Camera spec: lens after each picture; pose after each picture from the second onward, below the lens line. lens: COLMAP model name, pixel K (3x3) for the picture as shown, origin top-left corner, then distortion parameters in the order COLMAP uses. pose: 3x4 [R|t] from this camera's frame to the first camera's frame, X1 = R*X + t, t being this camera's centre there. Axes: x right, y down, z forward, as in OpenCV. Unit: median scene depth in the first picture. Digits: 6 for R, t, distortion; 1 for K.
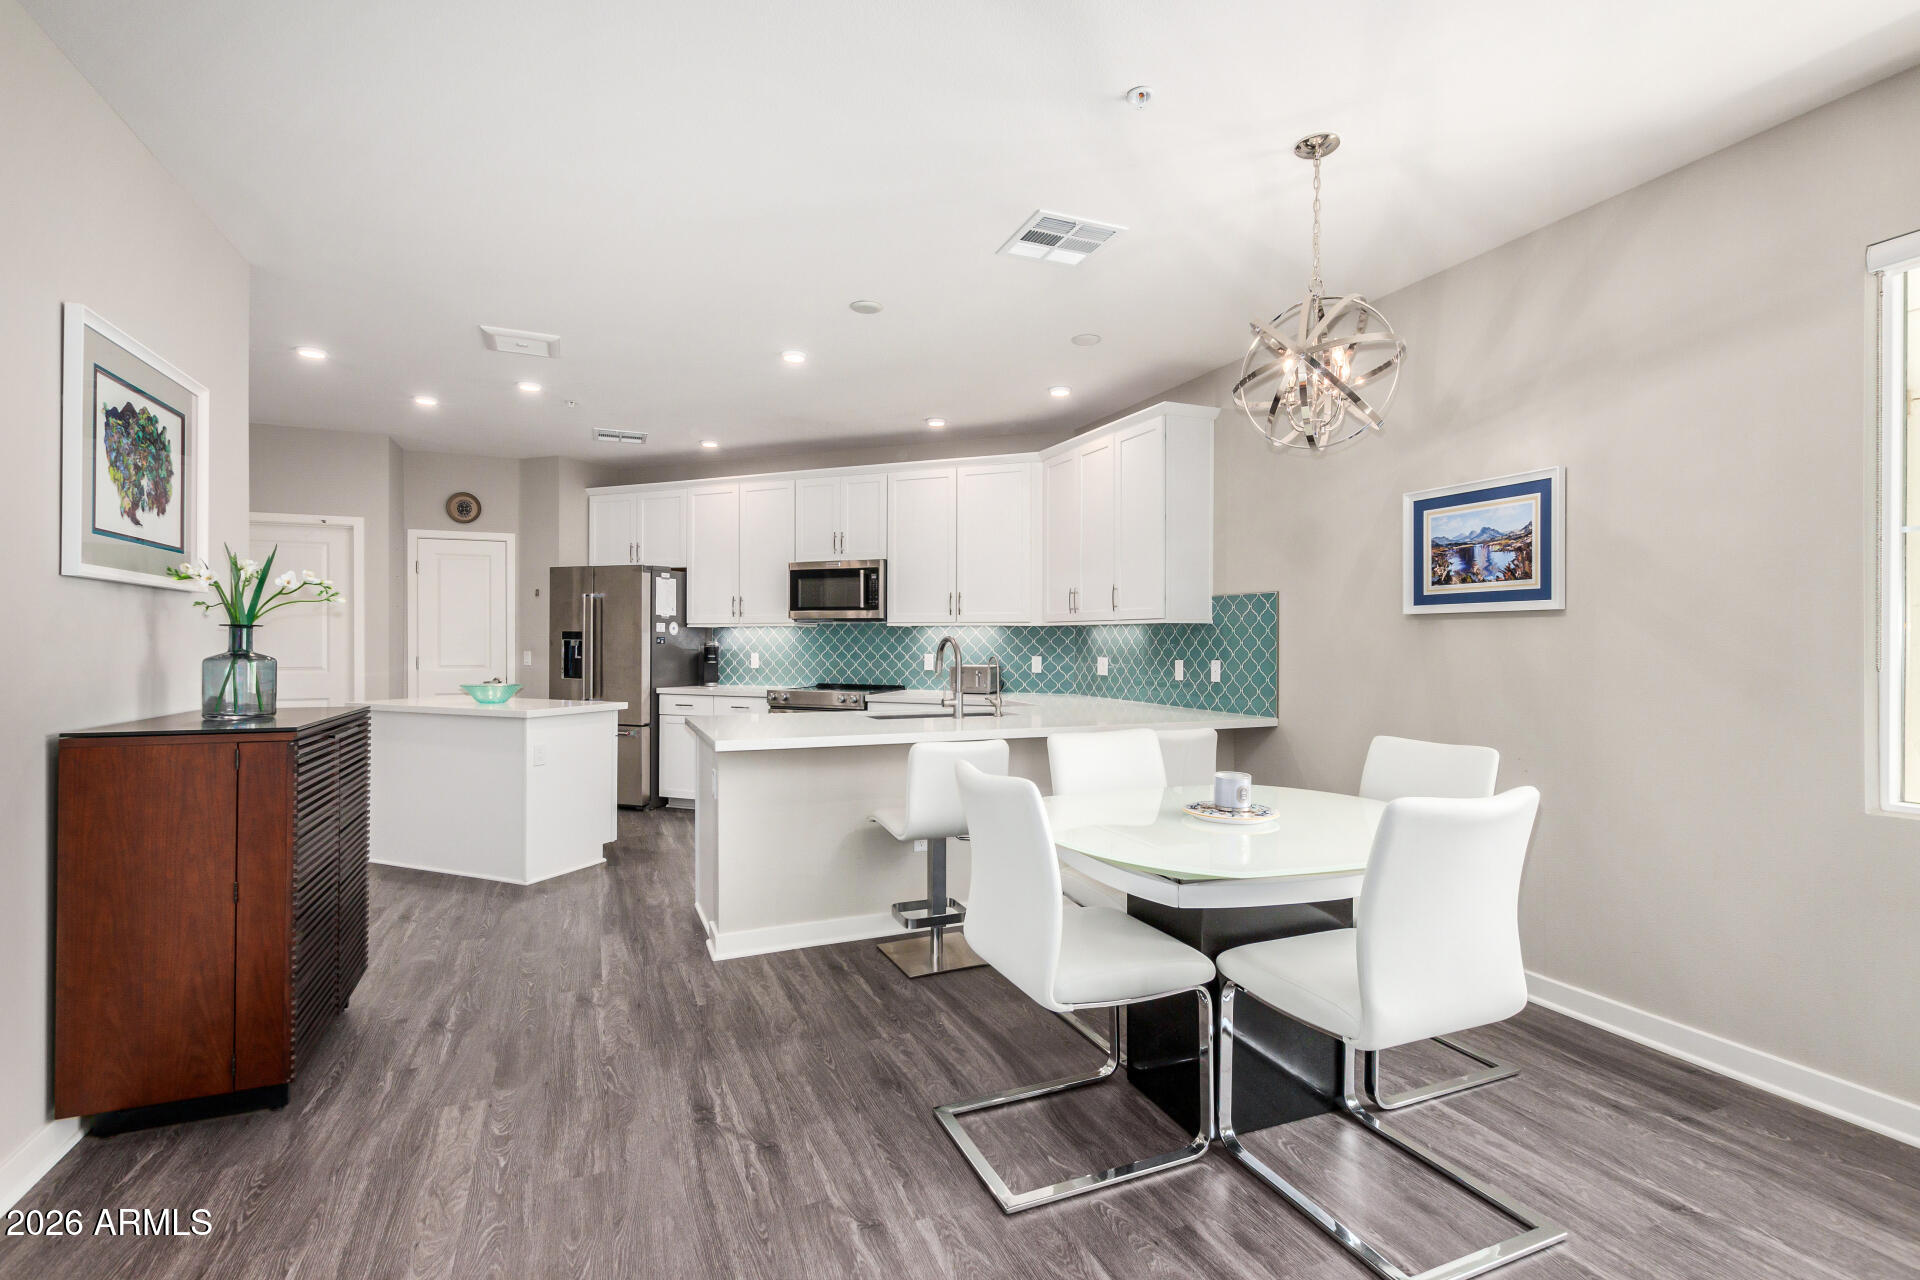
lens RADIAL K [[872.9, 0, 964.1], [0, 872.9, 643.9], [0, 0, 1]] dist [0.007897, -0.003712]
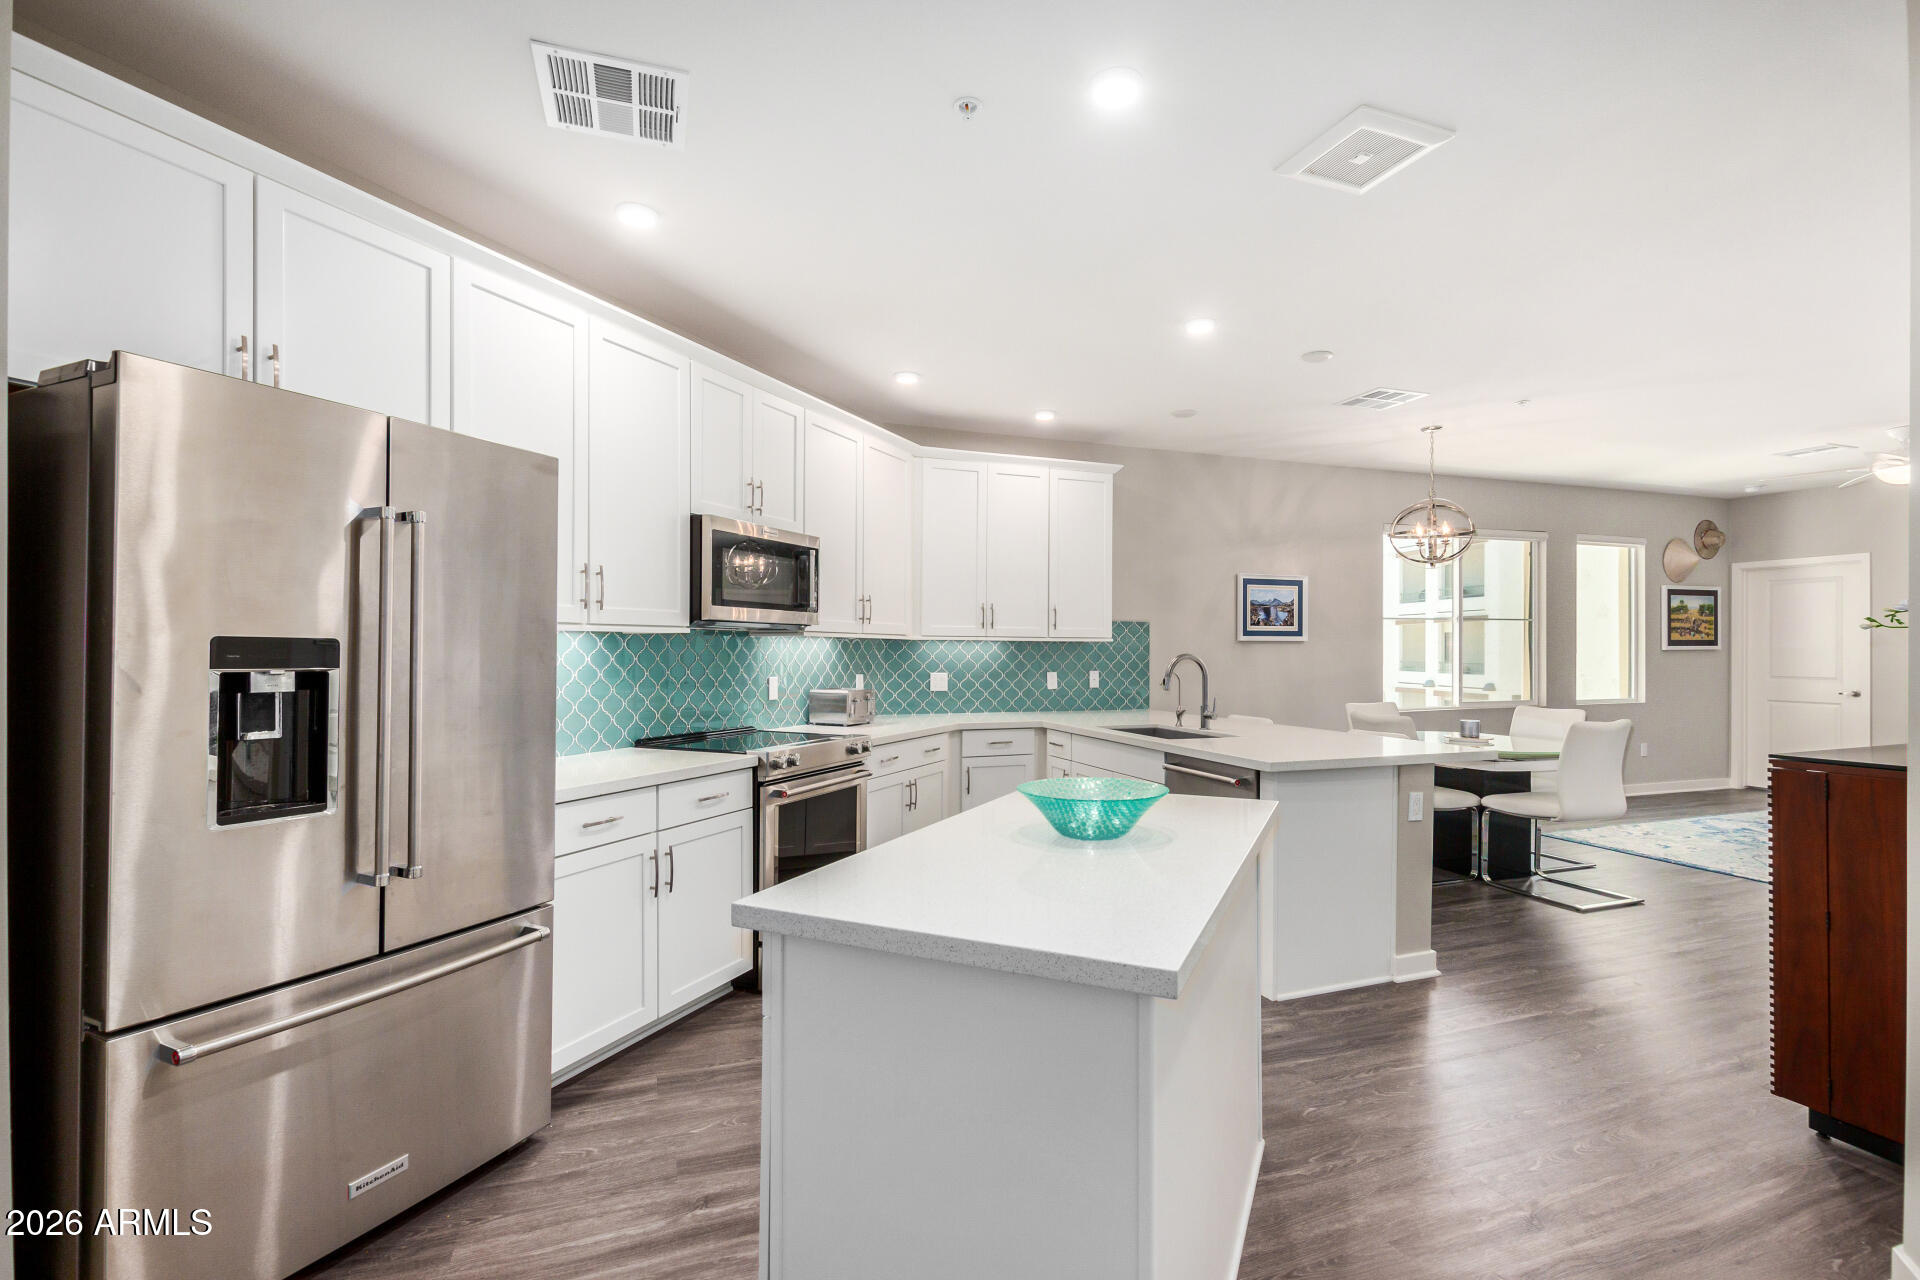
lens RADIAL K [[872.9, 0, 961.6], [0, 872.9, 648.5], [0, 0, 1]] dist [0.007897, -0.003712]
pose [[0.053171, -0.001537, 0.998584, -0.842855], [0.001148, 0.999998, 0.001478, -0.013651], [-0.998585, 0.001068, 0.053173, 0.947945]]
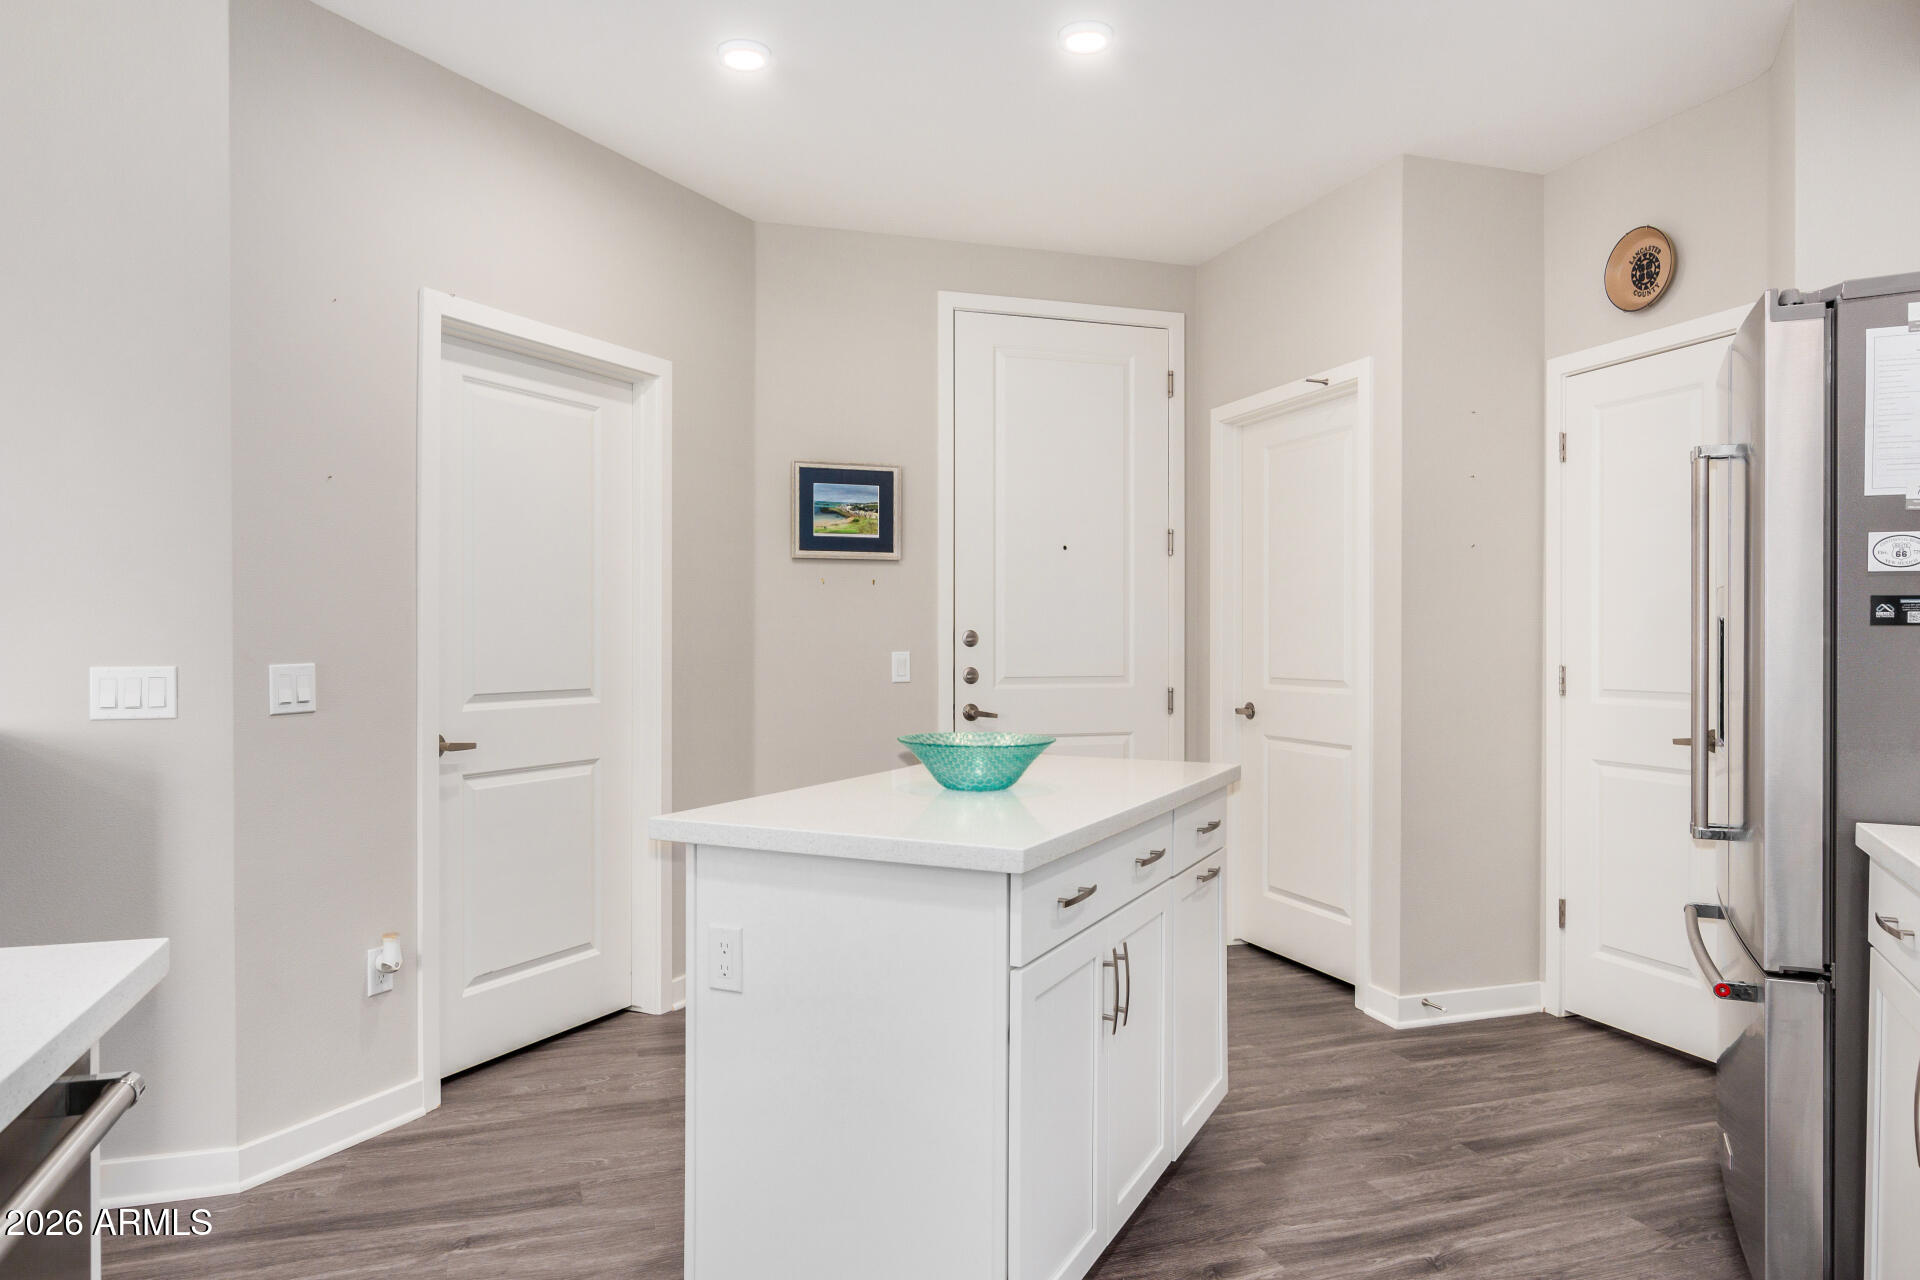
lens RADIAL K [[1321.2, 0, 945.8], [0, 1321.2, 635.5], [0, 0, 1]] dist [0.005161, 0.023901]
pose [[-0.059230, -0.005289, -0.998230, 0.011417], [-0.005387, 0.999973, -0.004979, 0.006027], [0.998230, 0.005083, -0.059257, 0.926855]]
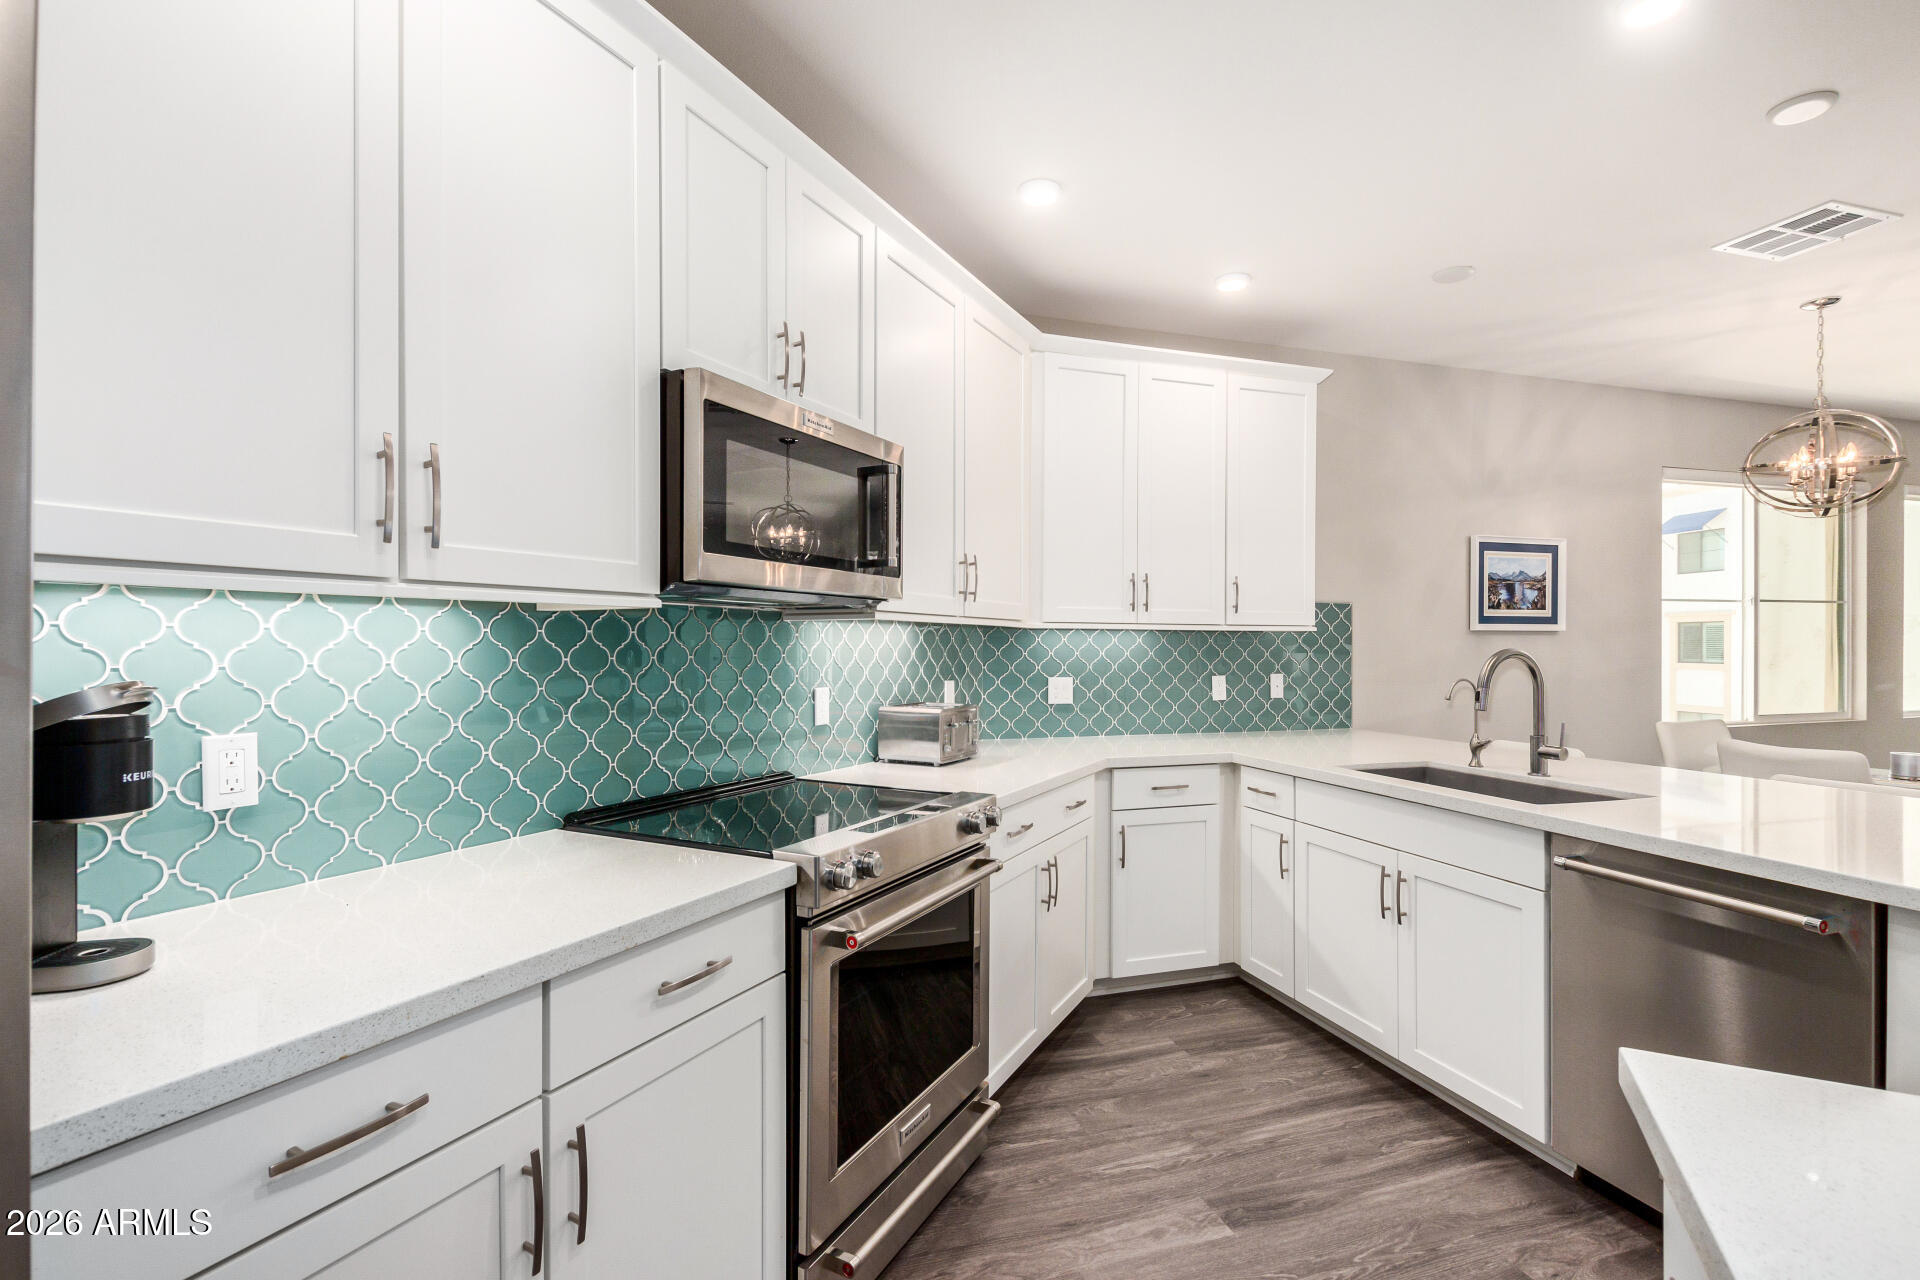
lens RADIAL K [[872.9, 0, 960.8], [0, 872.9, 645.2], [0, 0, 1]] dist [0.007897, -0.003712]
pose [[0.099148, -0.002974, 0.995068, -0.529735], [0.002467, 0.999993, 0.002742, -0.011369], [-0.995070, 0.002182, 0.099154, 1.037506]]
